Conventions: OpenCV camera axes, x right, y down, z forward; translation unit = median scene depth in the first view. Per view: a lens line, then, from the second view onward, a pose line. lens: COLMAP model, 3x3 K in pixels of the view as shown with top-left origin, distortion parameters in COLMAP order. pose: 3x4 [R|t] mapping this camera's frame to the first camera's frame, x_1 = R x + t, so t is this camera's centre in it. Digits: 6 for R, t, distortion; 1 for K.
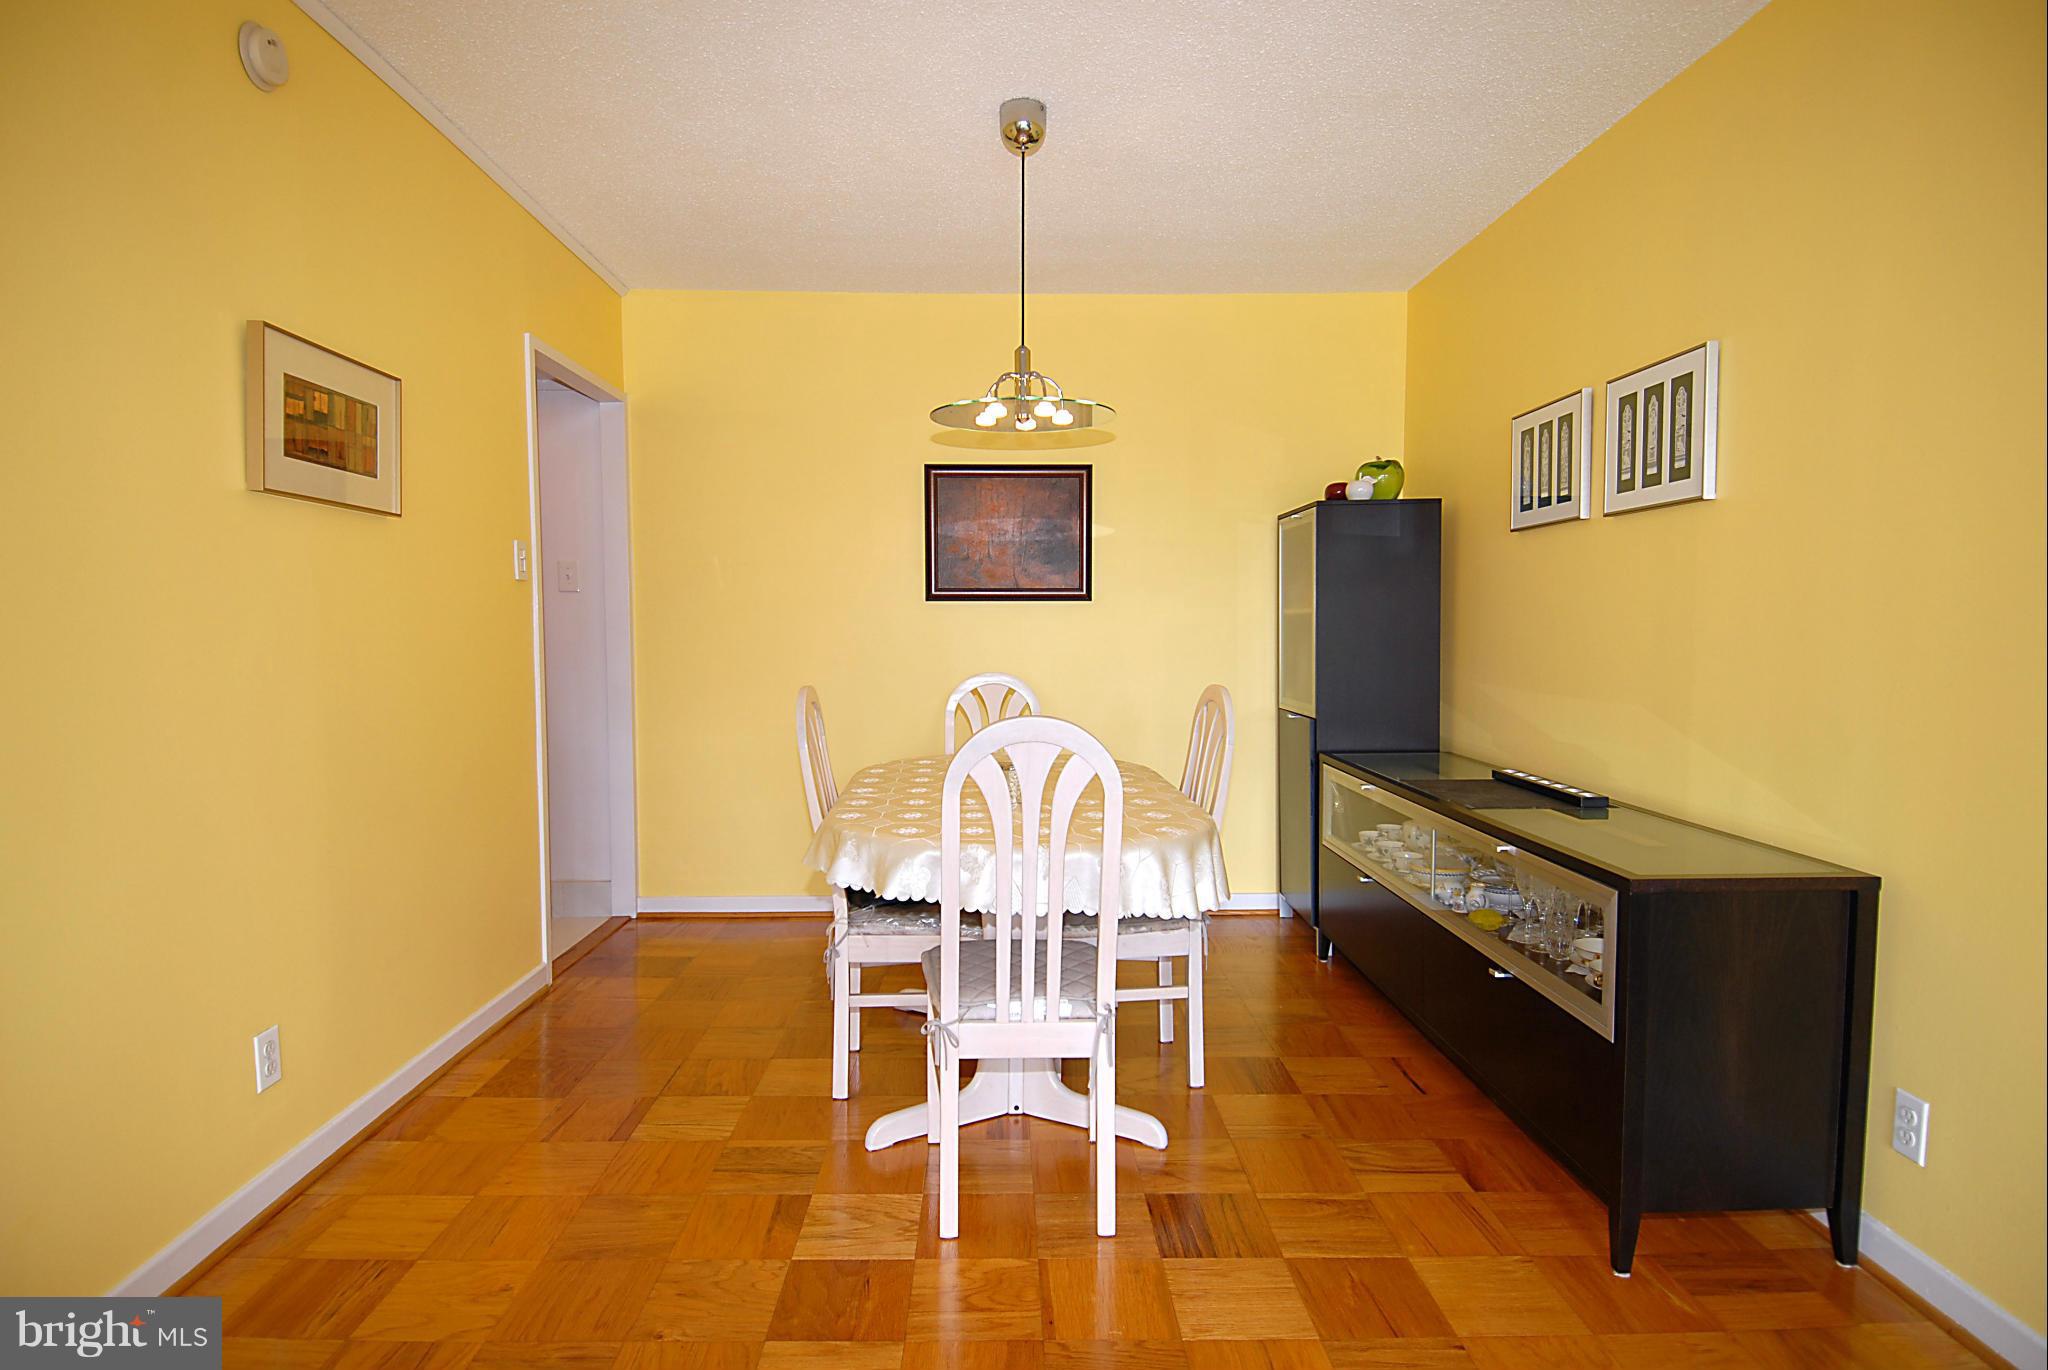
lens RADIAL K [[1070.6, 0, 1001.5], [0, 1070.6, 686.9], [0, 0, 1]] dist [0.042638, -0.048562]
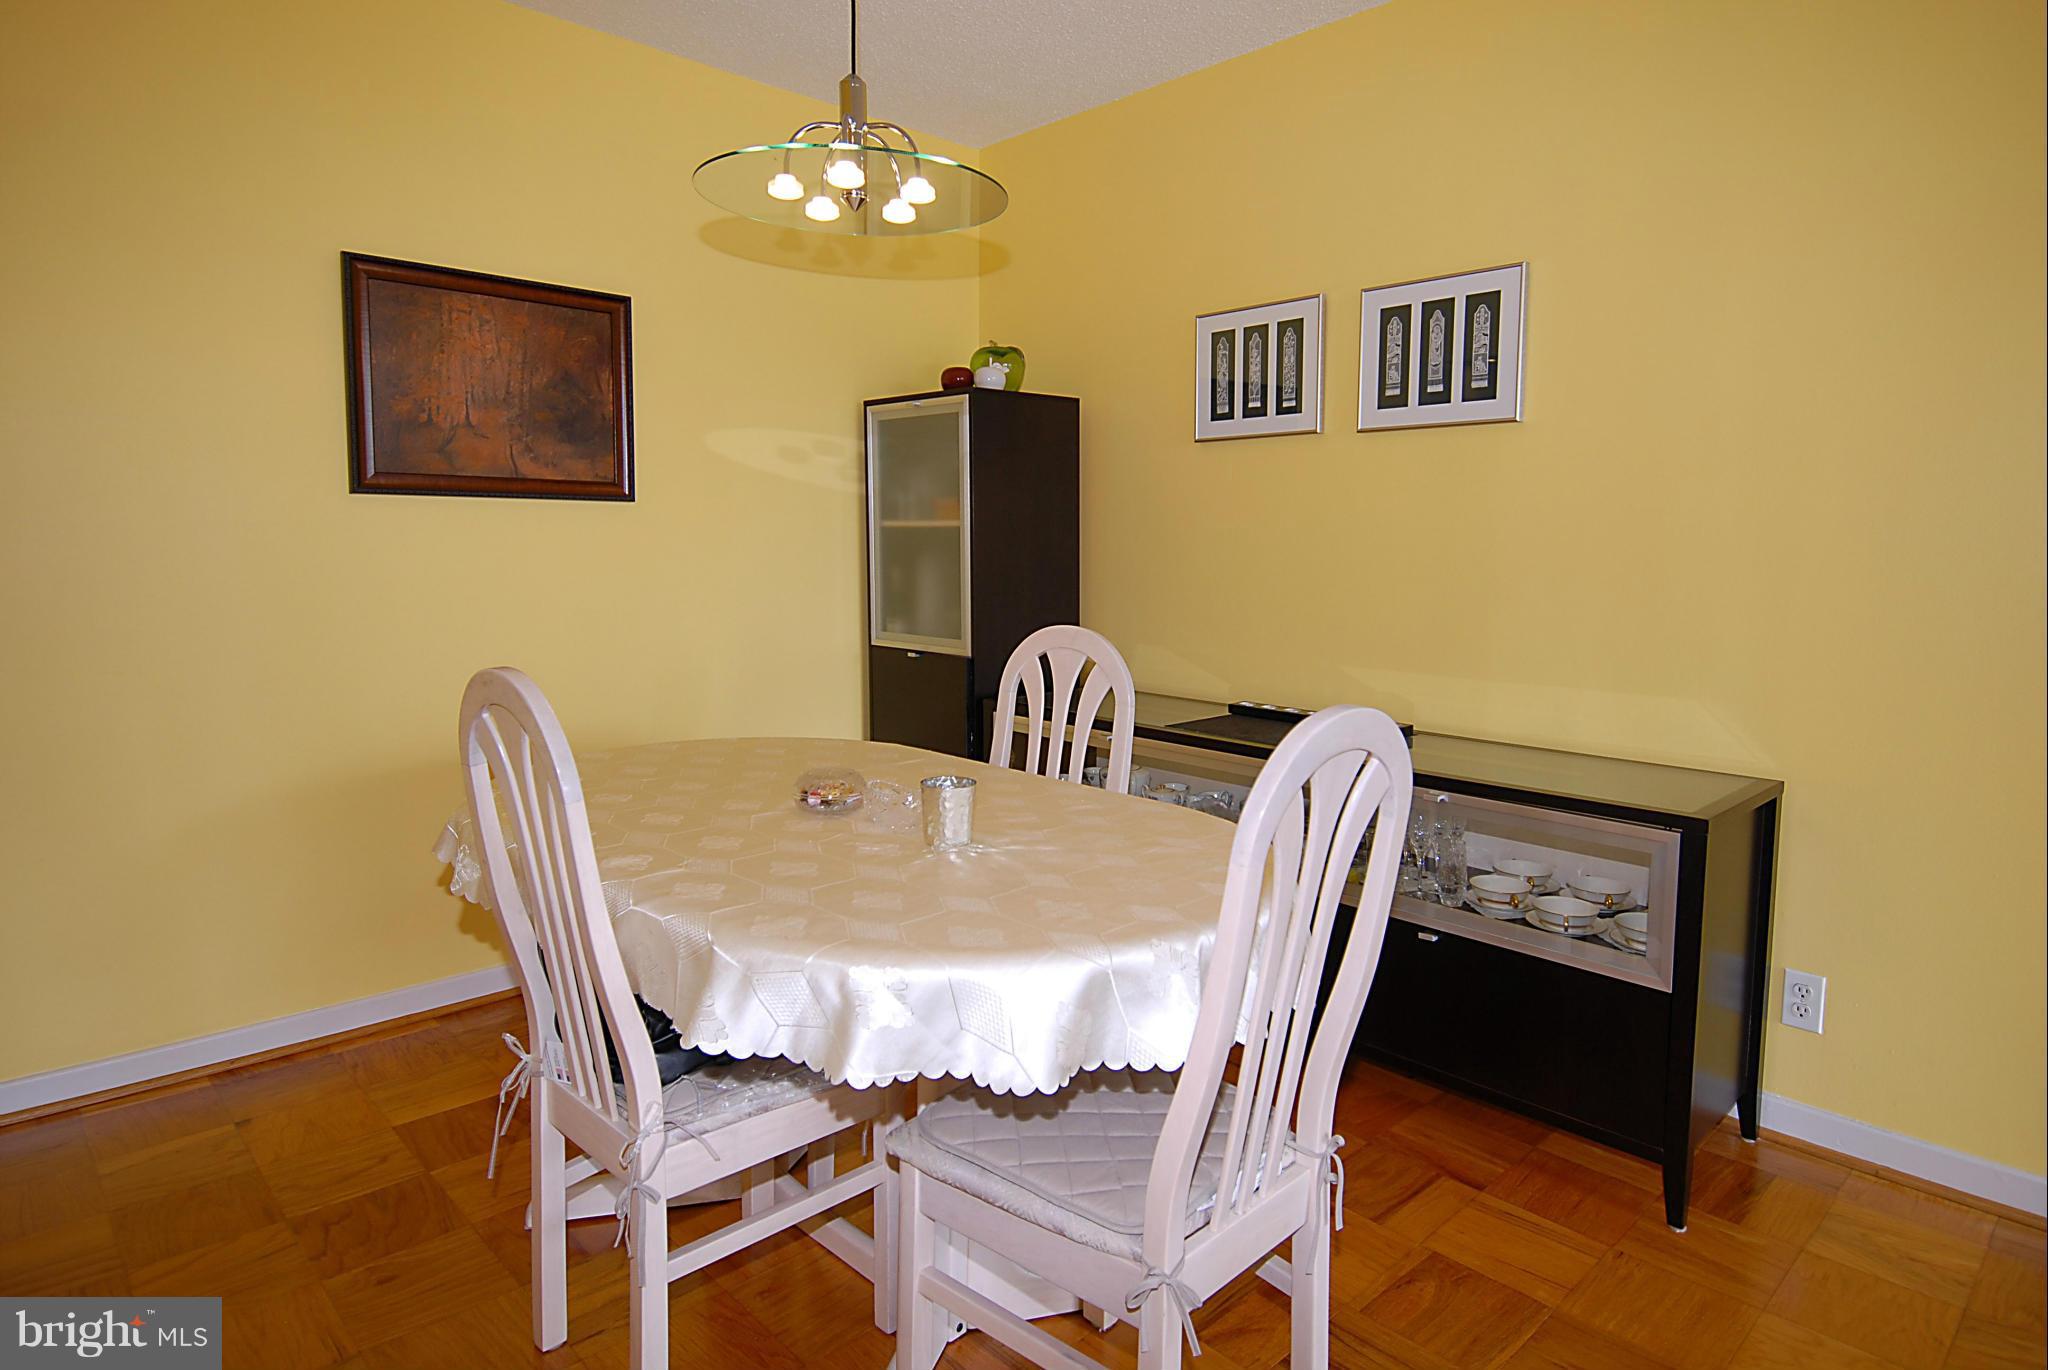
lens RADIAL K [[1154.3, 0, 1046.5], [0, 1154.3, 635.8], [0, 0, 1]] dist [0.053973, -0.062322]
pose [[0.723876, -0.050636, 0.688070, -0.373342], [0.030252, 0.998673, 0.041667, -0.030005], [-0.689267, -0.009346, 0.724447, 0.462715]]
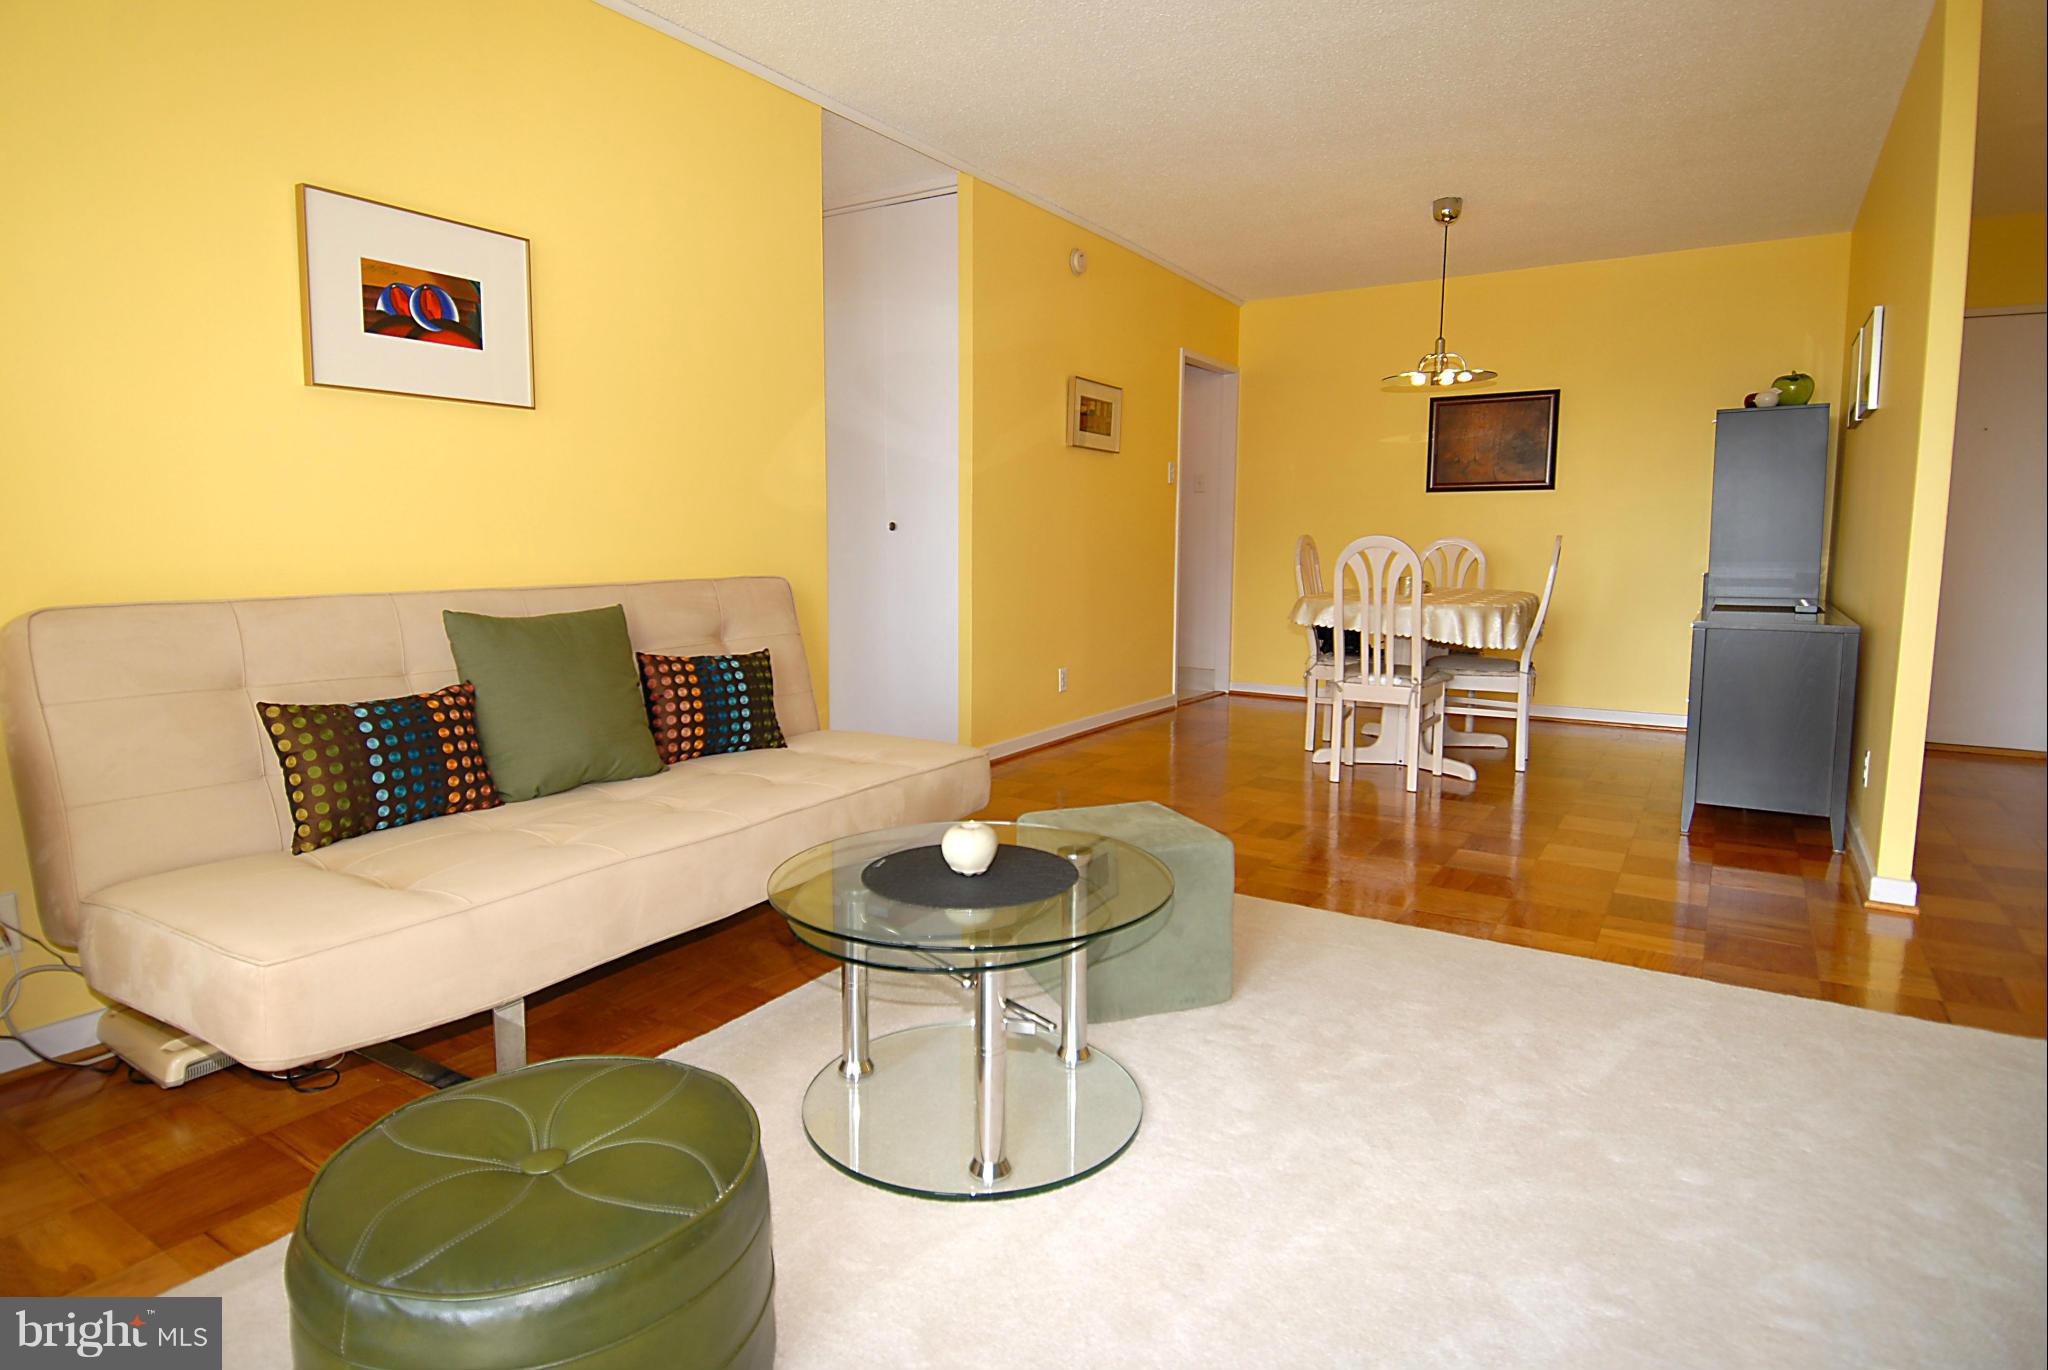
lens RADIAL K [[1085.9, 0, 994.2], [0, 1085.9, 694.6], [0, 0, 1]] dist [0.052580, -0.063163]
pose [[0.829177, 0.083090, -0.552776, 0.463511], [-0.036707, 0.994850, 0.094478, 0.120352], [0.557779, -0.058048, 0.827957, -0.937624]]
